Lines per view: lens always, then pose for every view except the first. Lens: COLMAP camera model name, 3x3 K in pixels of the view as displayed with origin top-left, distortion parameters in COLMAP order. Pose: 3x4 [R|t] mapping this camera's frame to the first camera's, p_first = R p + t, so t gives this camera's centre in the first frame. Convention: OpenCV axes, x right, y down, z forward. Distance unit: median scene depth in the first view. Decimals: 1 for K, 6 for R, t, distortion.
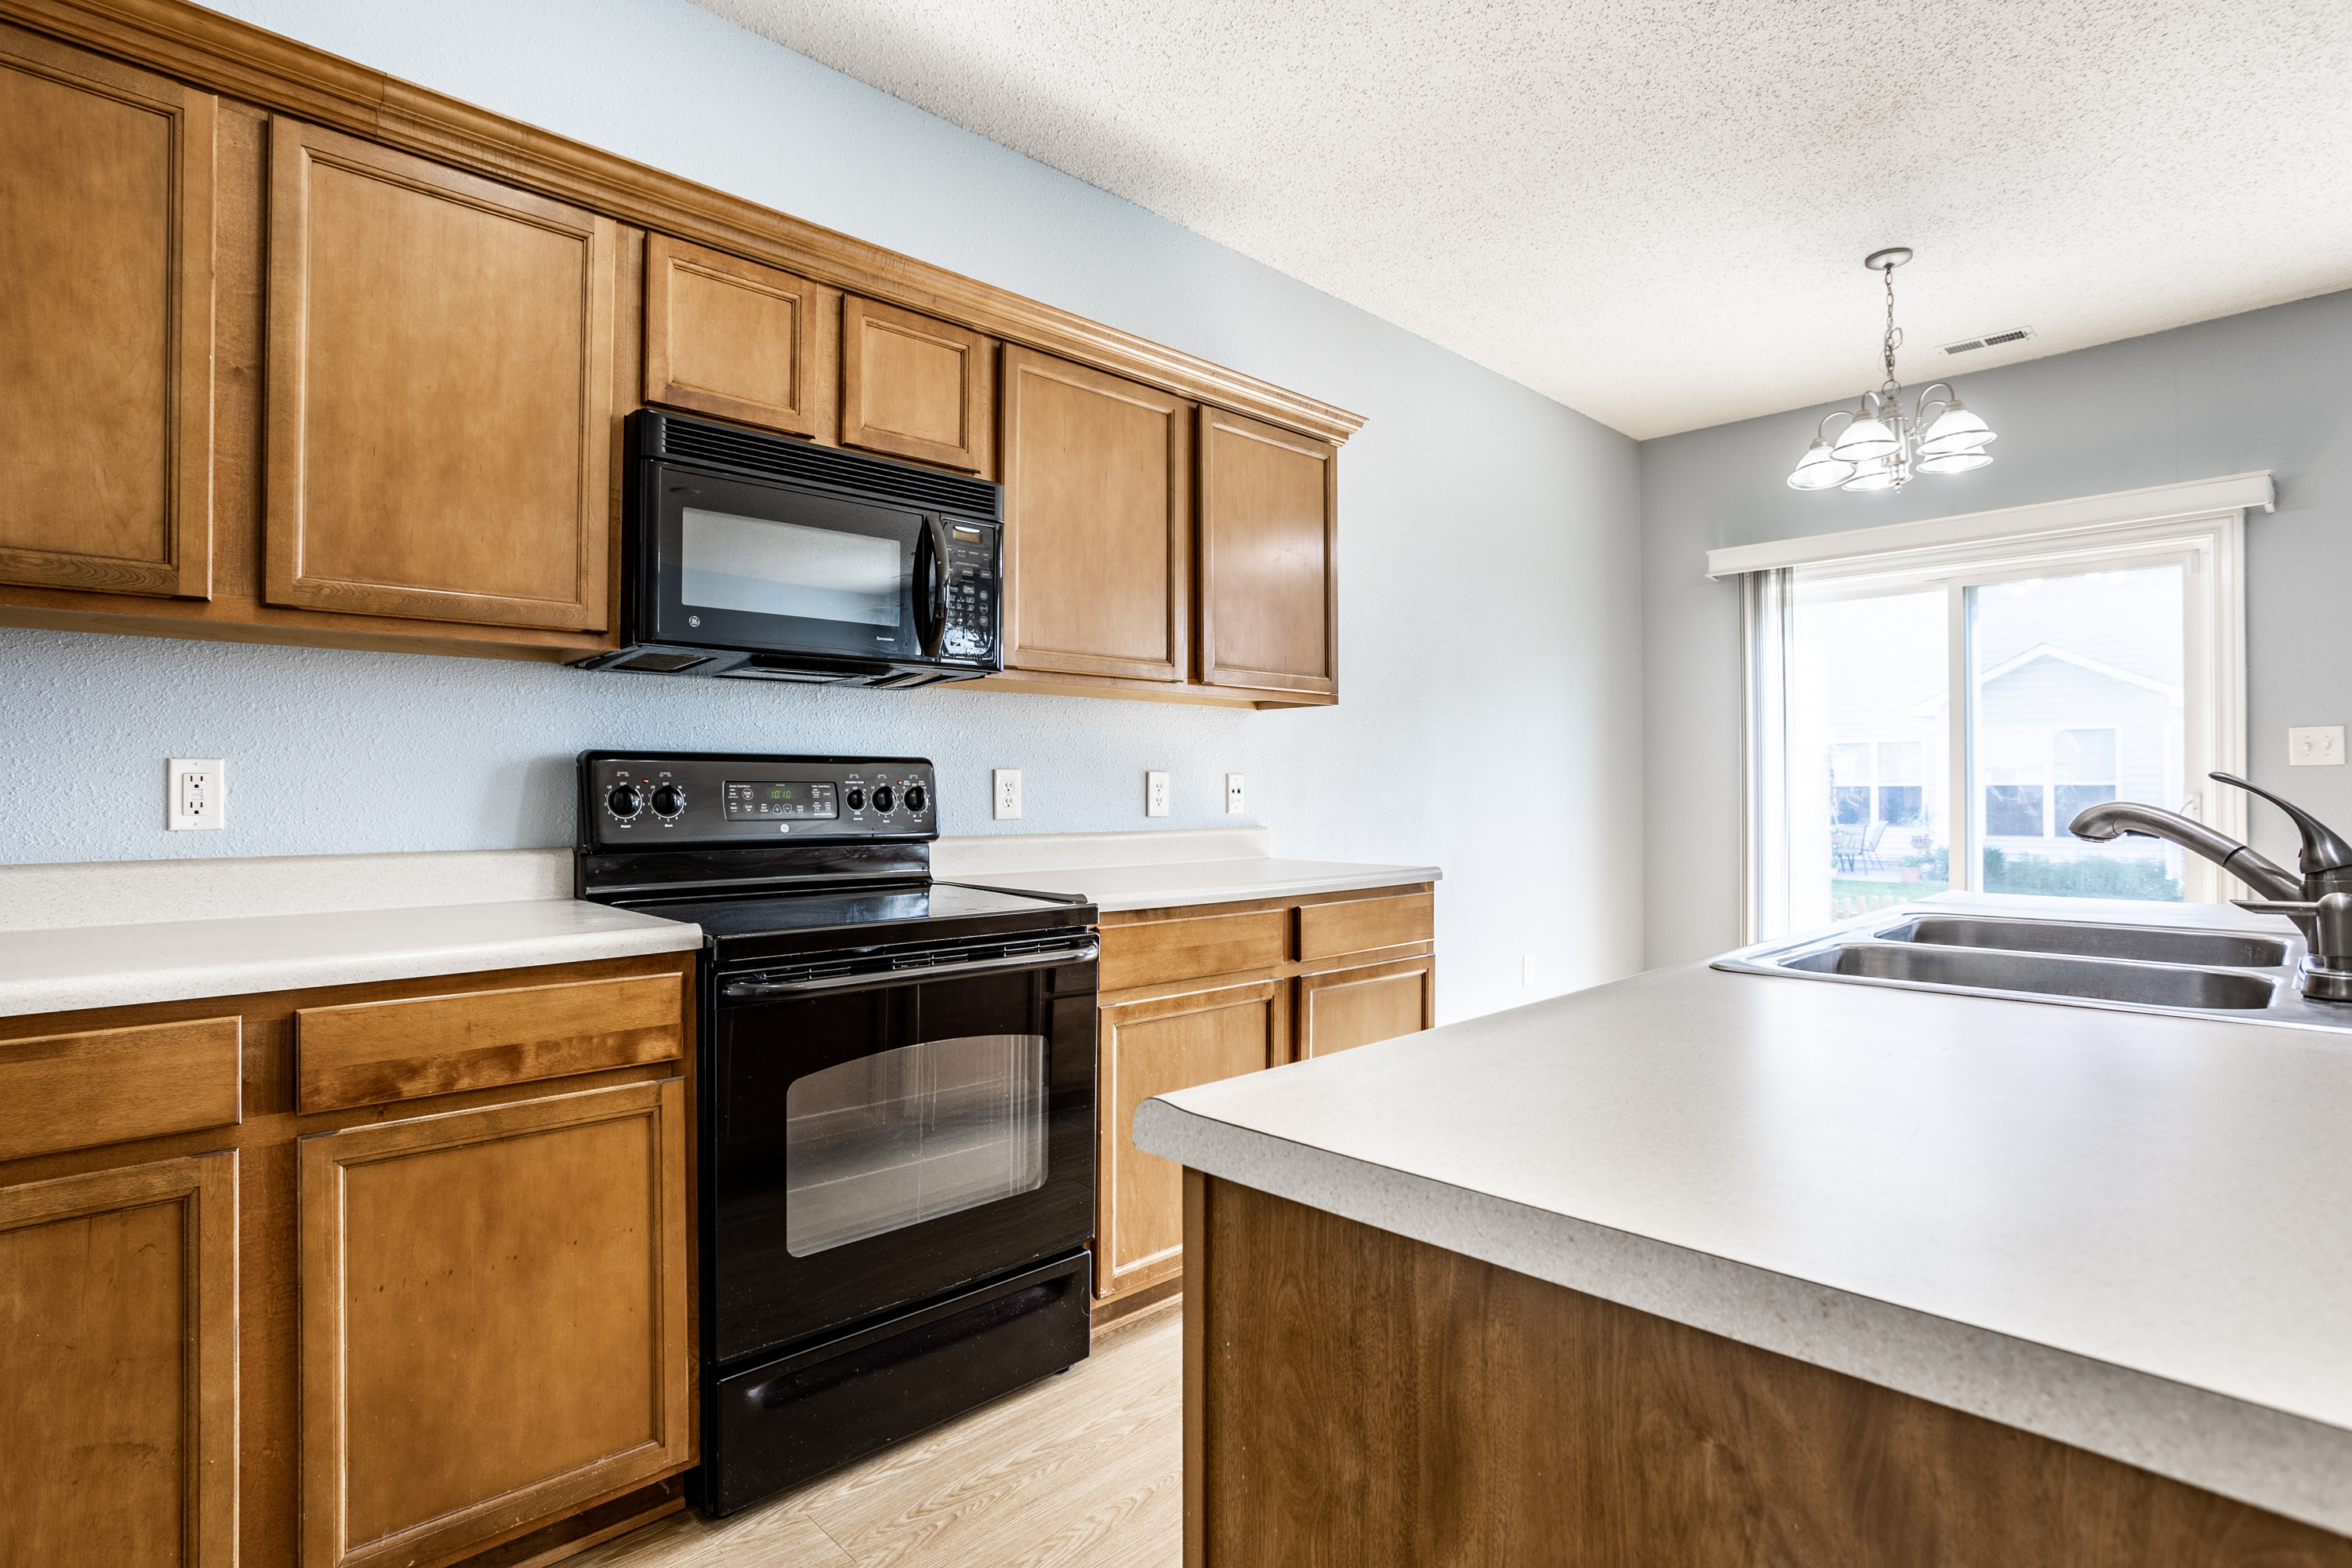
lens RADIAL K [[1195.9, 0, 1161.1], [0, 1195.9, 778.3], [0, 0, 1]] dist [-0.062103, 0.033716]
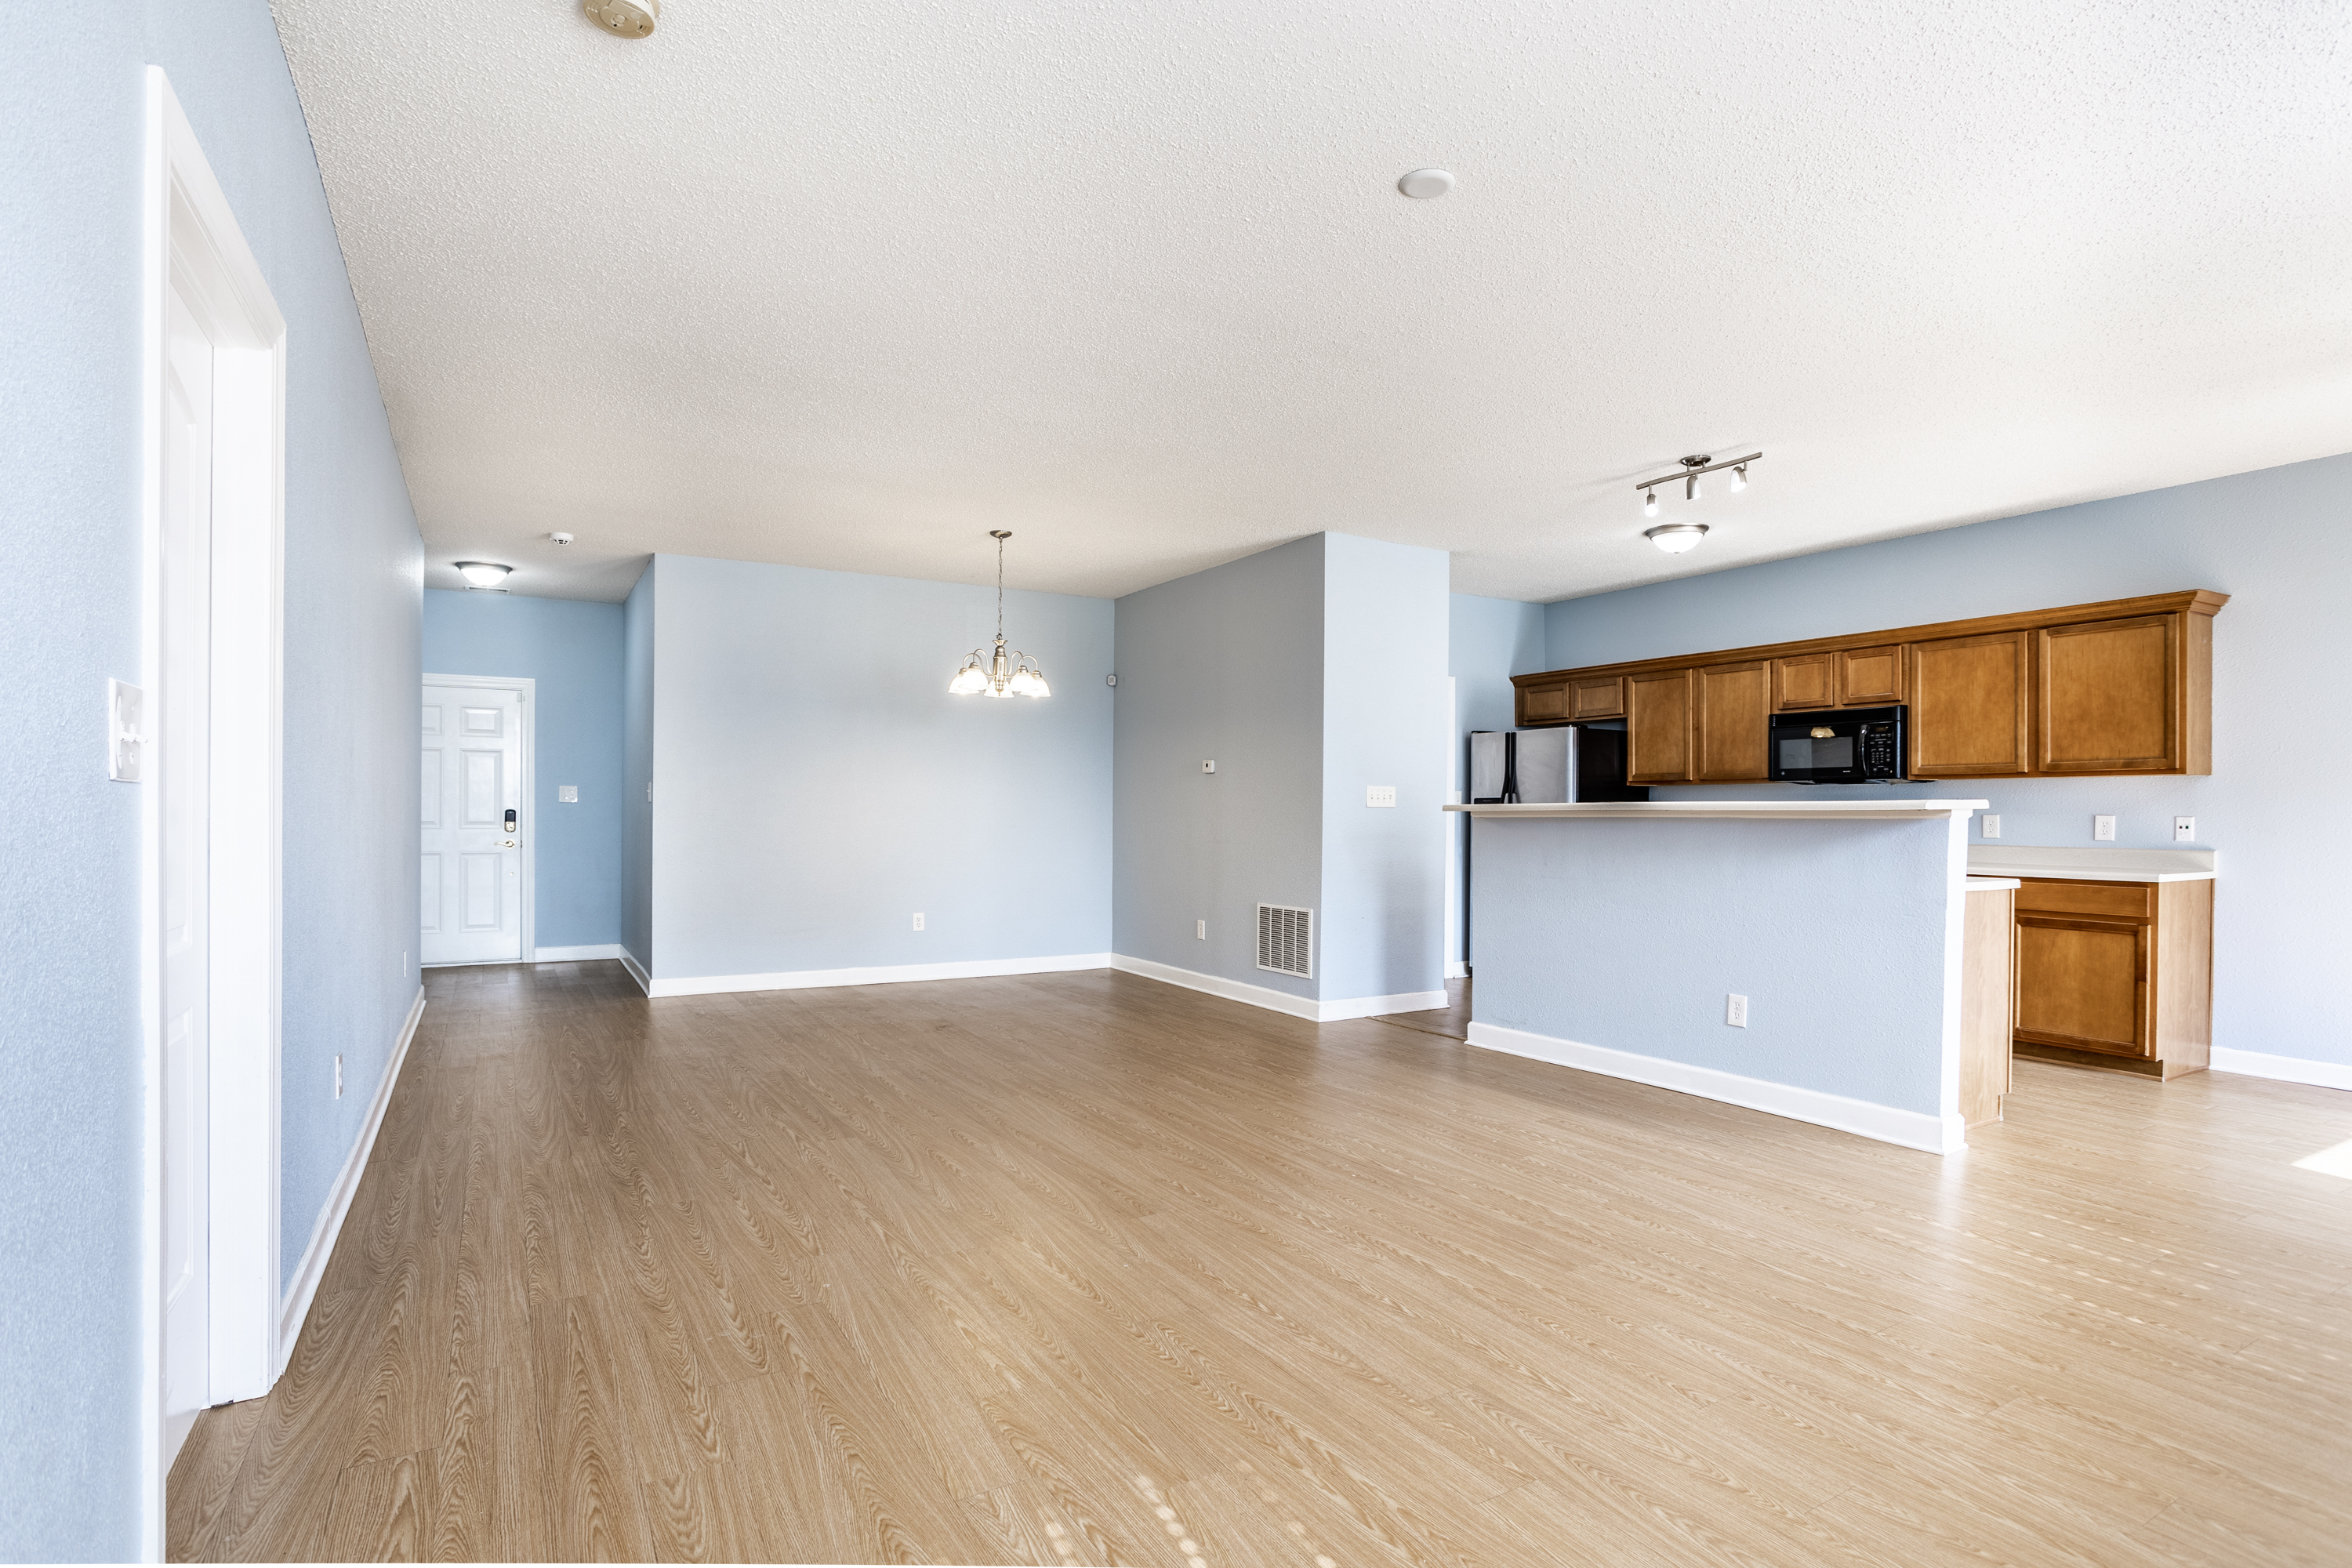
lens RADIAL K [[1150.3, 0, 1186.2], [0, 1150.3, 814.7], [0, 0, 1]] dist [-0.047598, 0.025911]
pose [[-0.231545, 0.003923, -0.972816, 3.284438], [0.005540, 0.999981, 0.002714, -0.031413], [0.972808, -0.004761, -0.231562, 0.082995]]
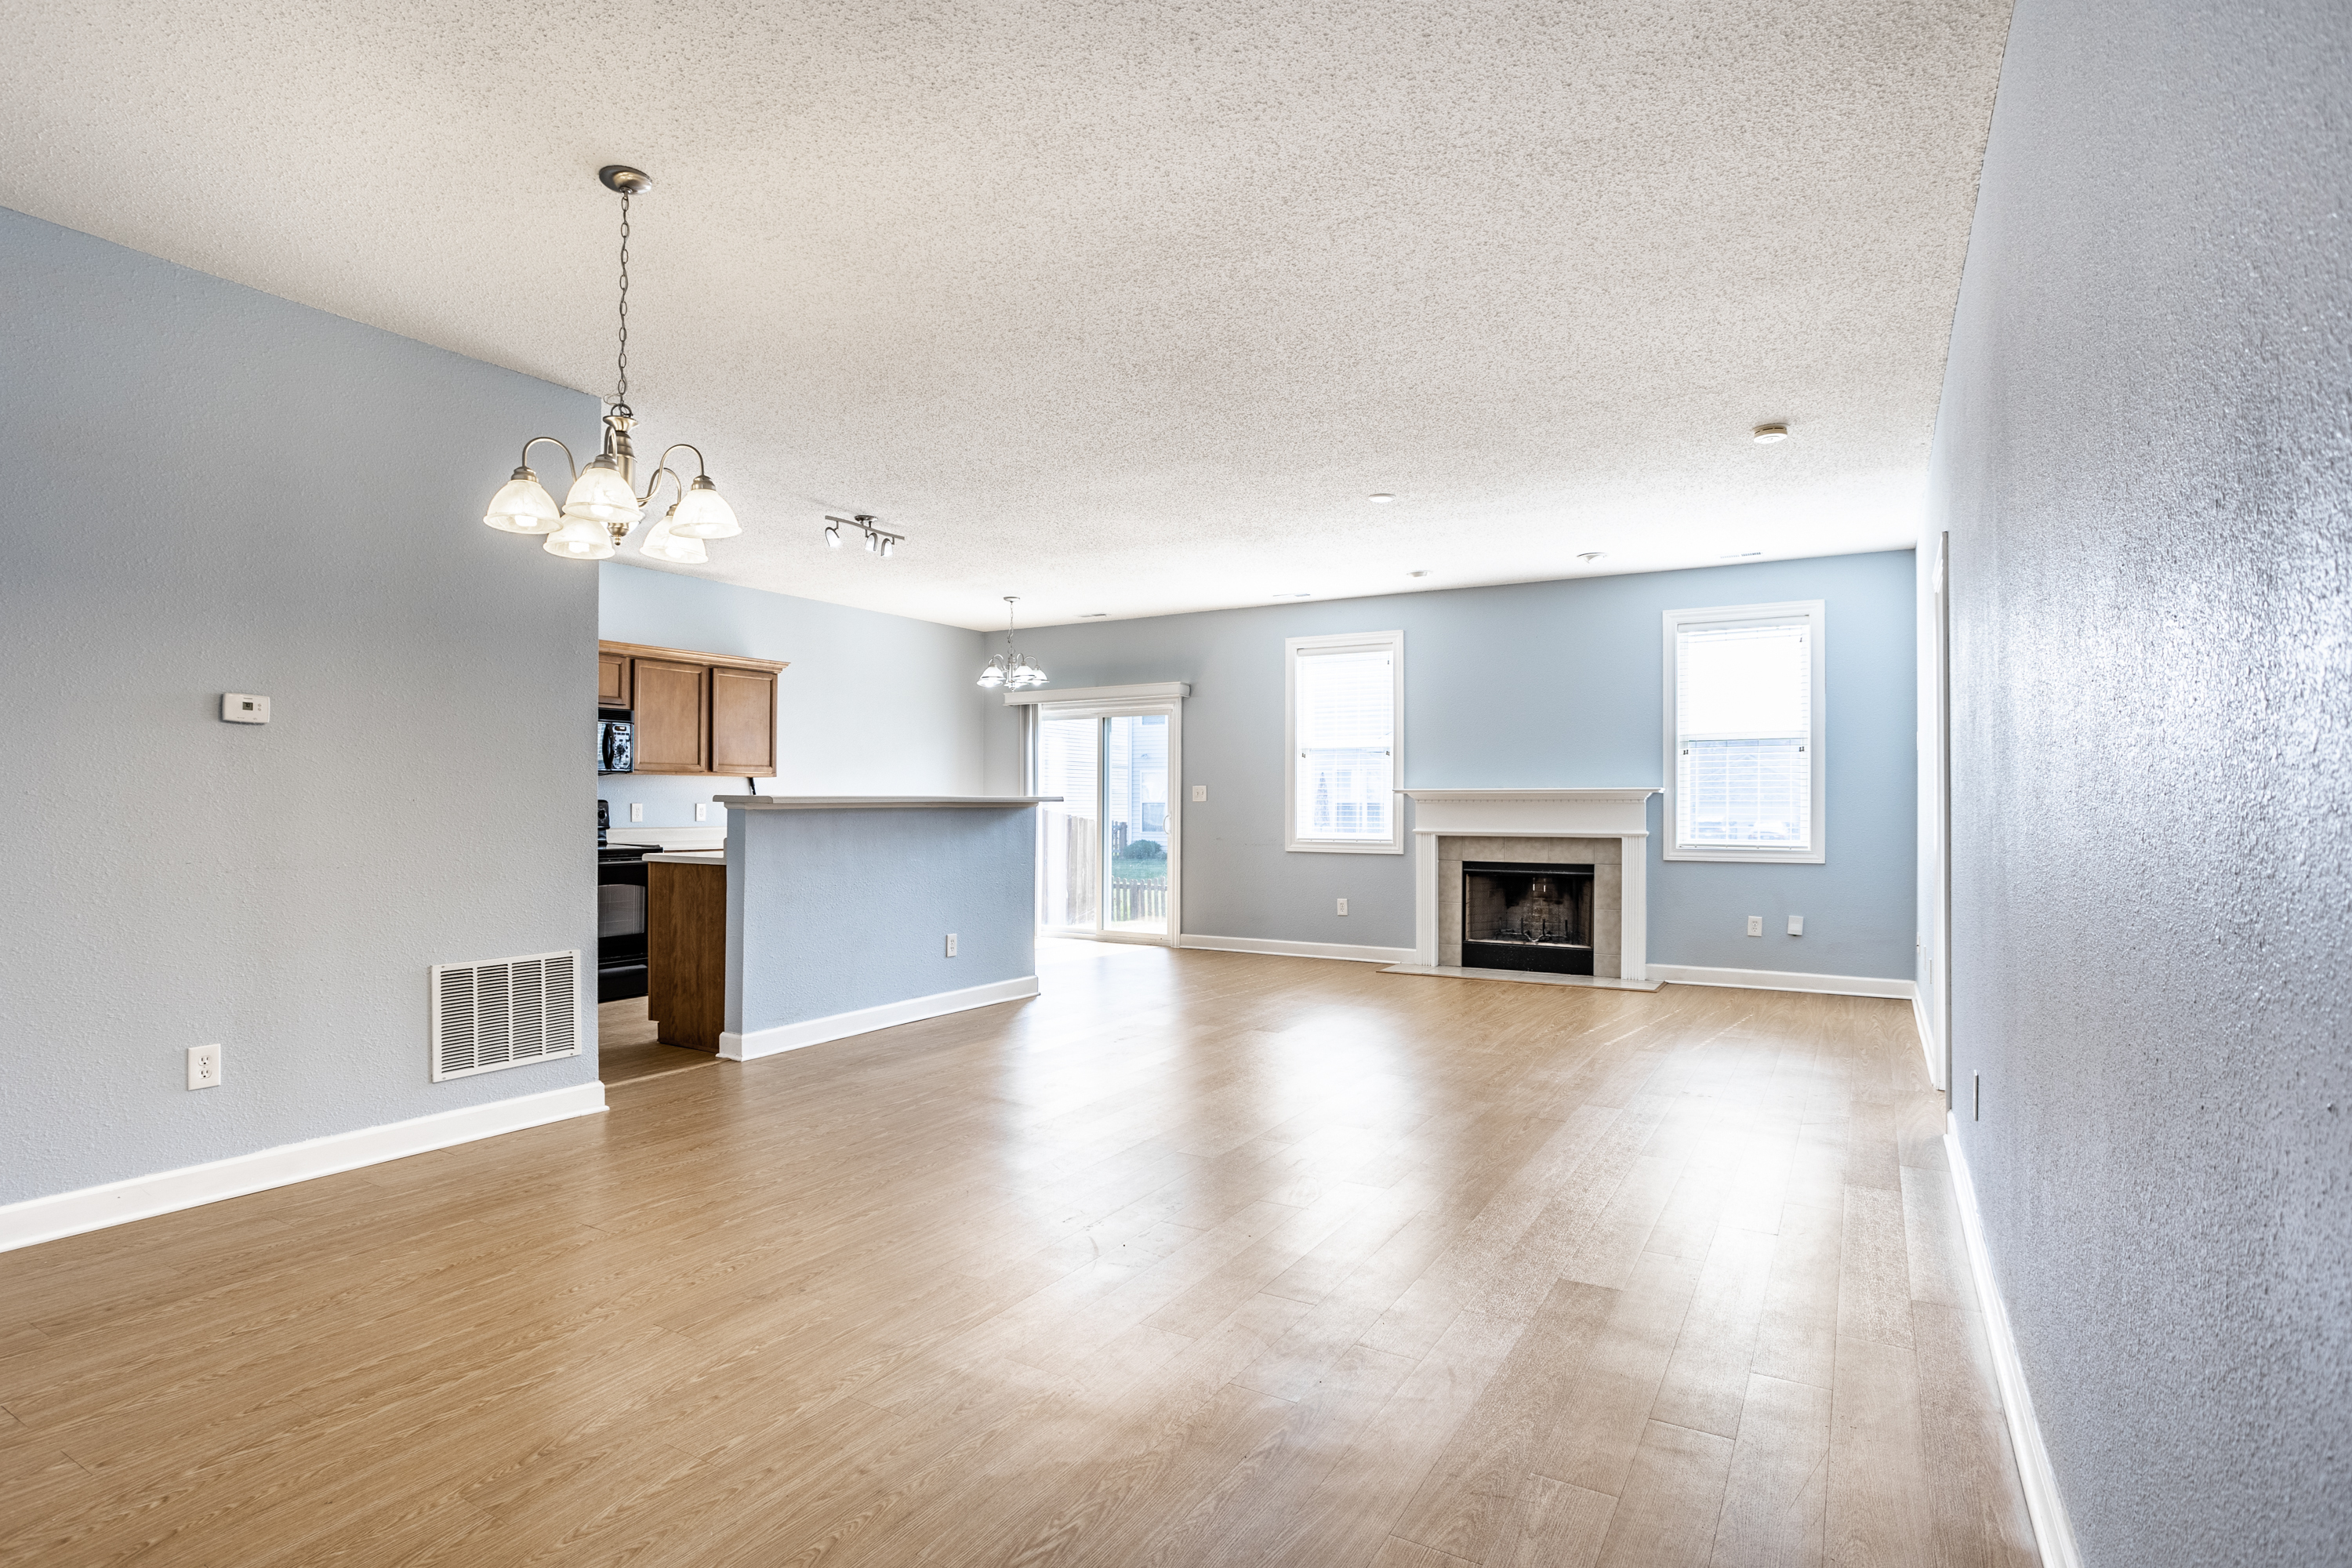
lens RADIAL K [[1201.1, 0, 1158.2], [0, 1201.1, 803.2], [0, 0, 1]] dist [-0.064069, 0.031403]
pose [[0.966181, 0.003406, 0.257843, 0.471173], [-0.006014, 0.999938, 0.009327, -0.058721], [-0.257796, -0.010563, 0.966142, -2.811811]]
